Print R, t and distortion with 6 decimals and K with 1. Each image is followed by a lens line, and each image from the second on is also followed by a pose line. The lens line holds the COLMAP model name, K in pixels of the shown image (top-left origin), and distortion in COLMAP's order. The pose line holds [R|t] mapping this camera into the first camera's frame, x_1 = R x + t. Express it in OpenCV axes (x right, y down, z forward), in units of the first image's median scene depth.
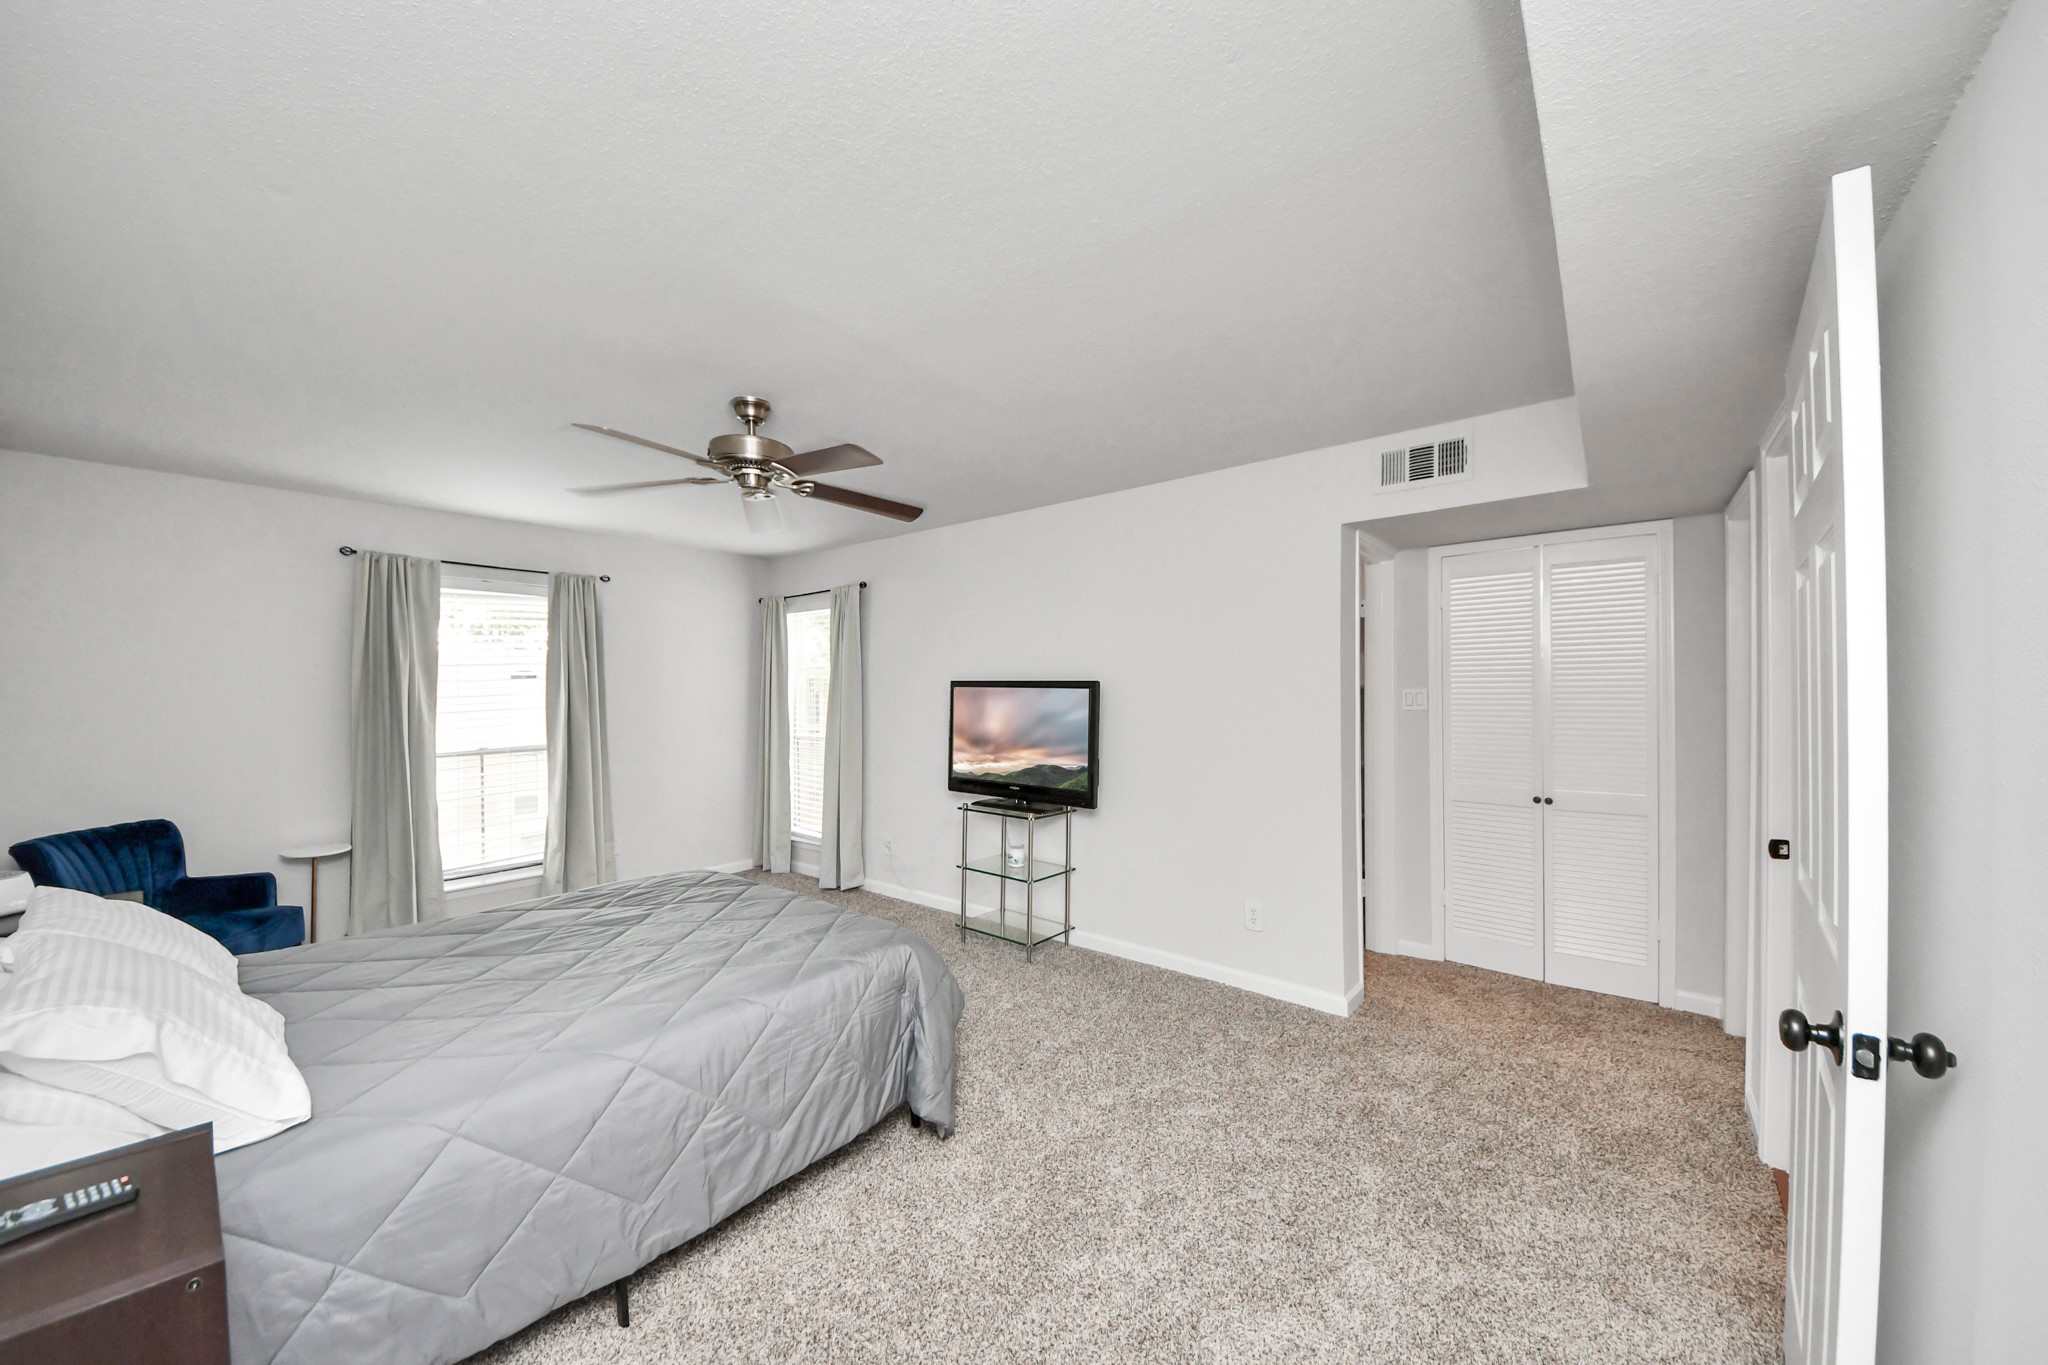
lens RADIAL K [[759.0, 0, 1016.8], [0, 759.0, 665.8], [0, 0, 1]] dist [0.049816, -0.027099]
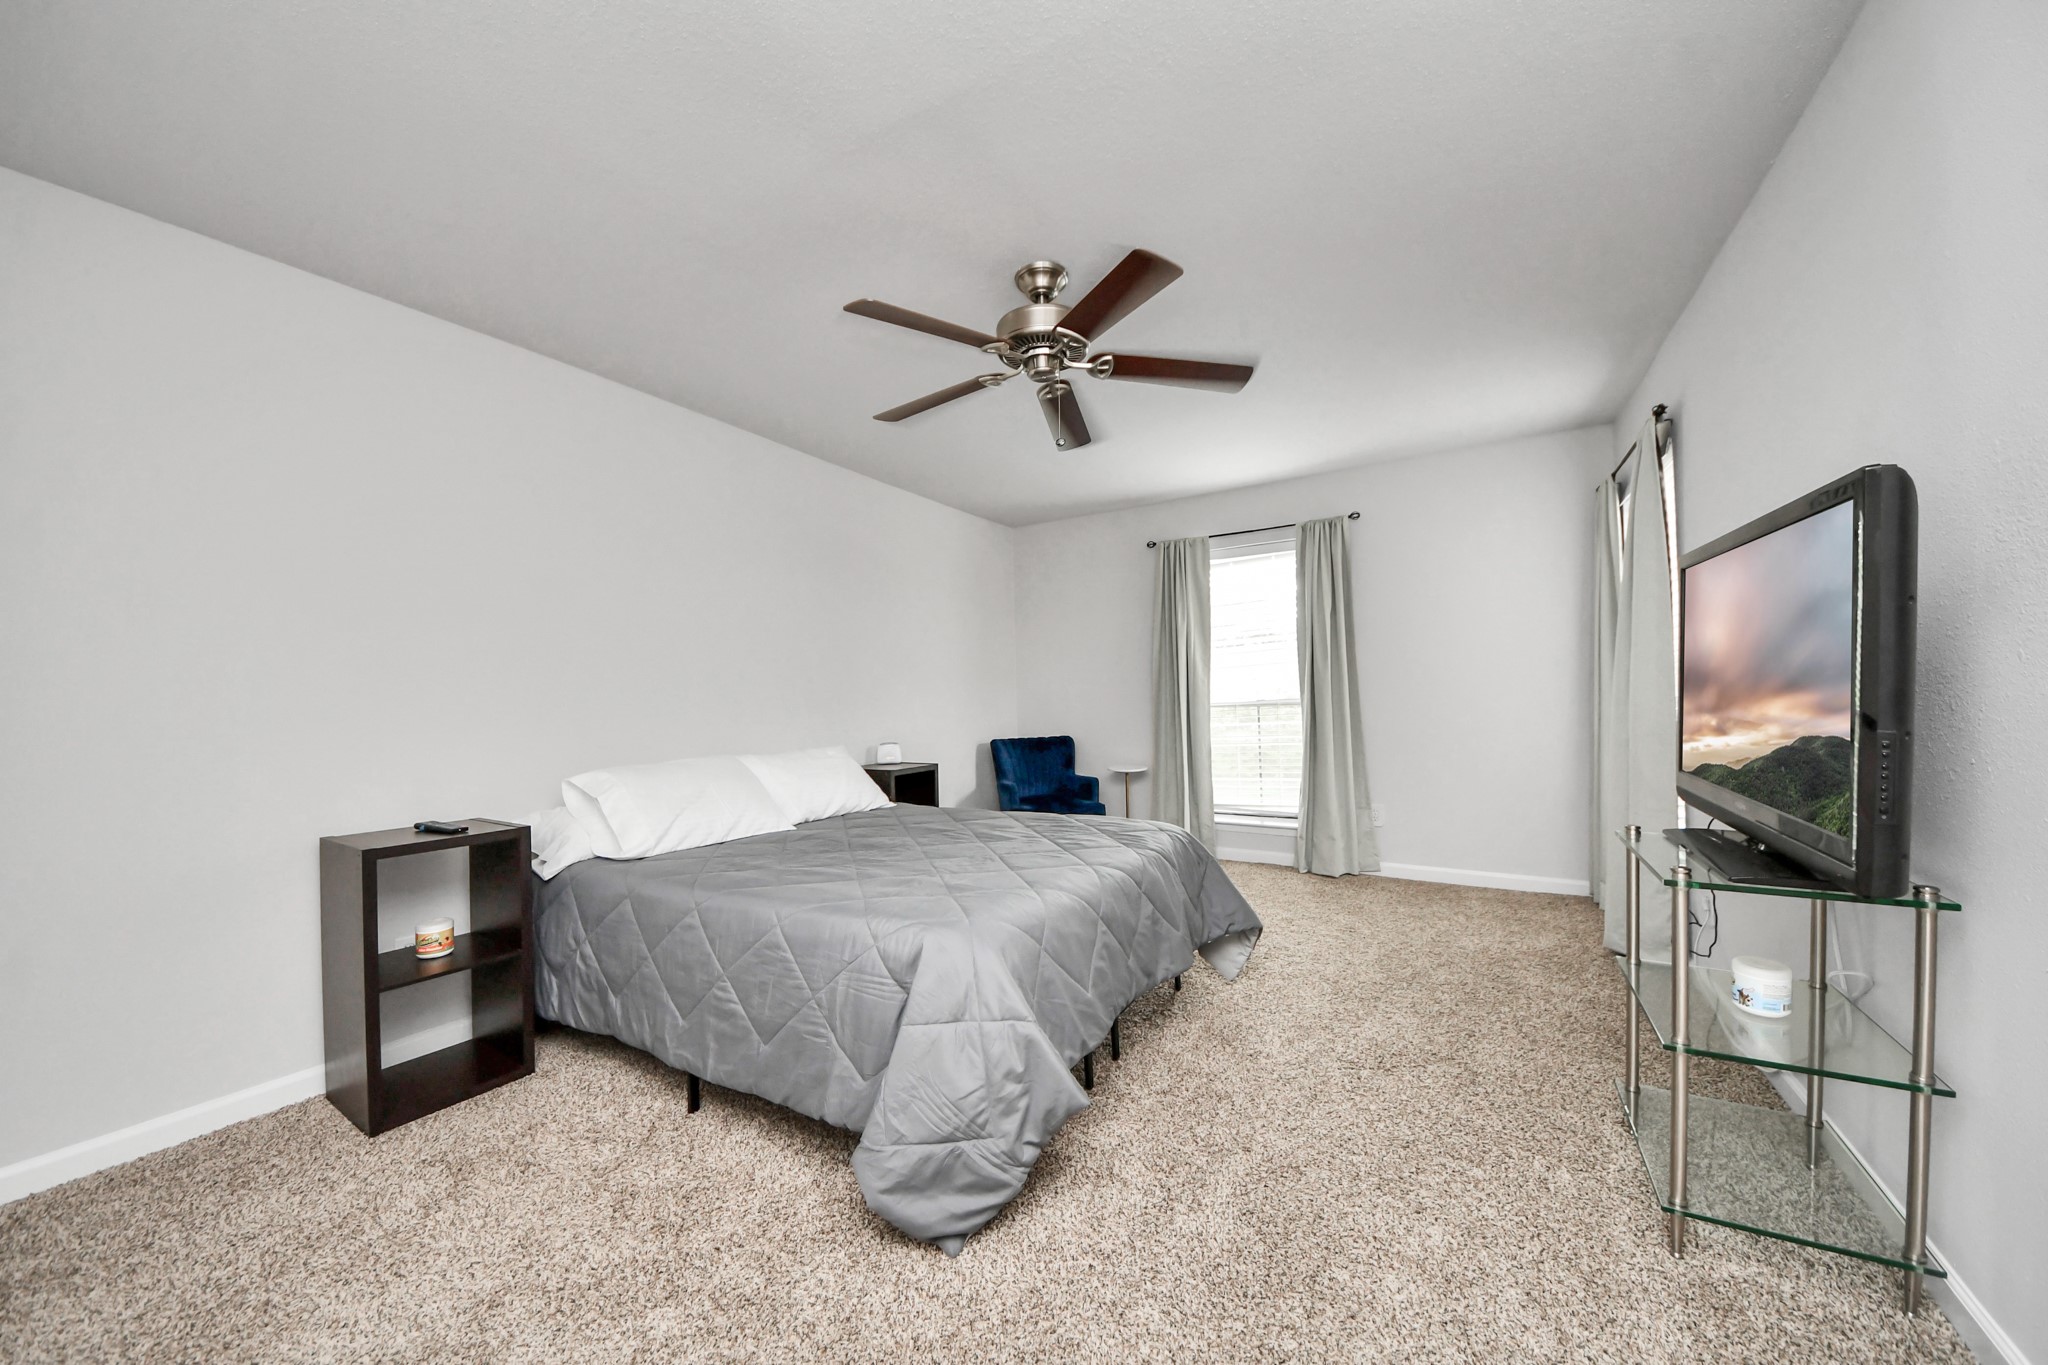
lens RADIAL K [[729.8, 0, 1021.0], [0, 729.8, 693.3], [0, 0, 1]] dist [-0.000306, -0.004743]
pose [[0.122650, -0.009688, -0.992403, 0.302912], [0.052655, 0.998608, -0.003241, 0.087867], [0.991052, -0.051857, 0.122989, 0.583298]]
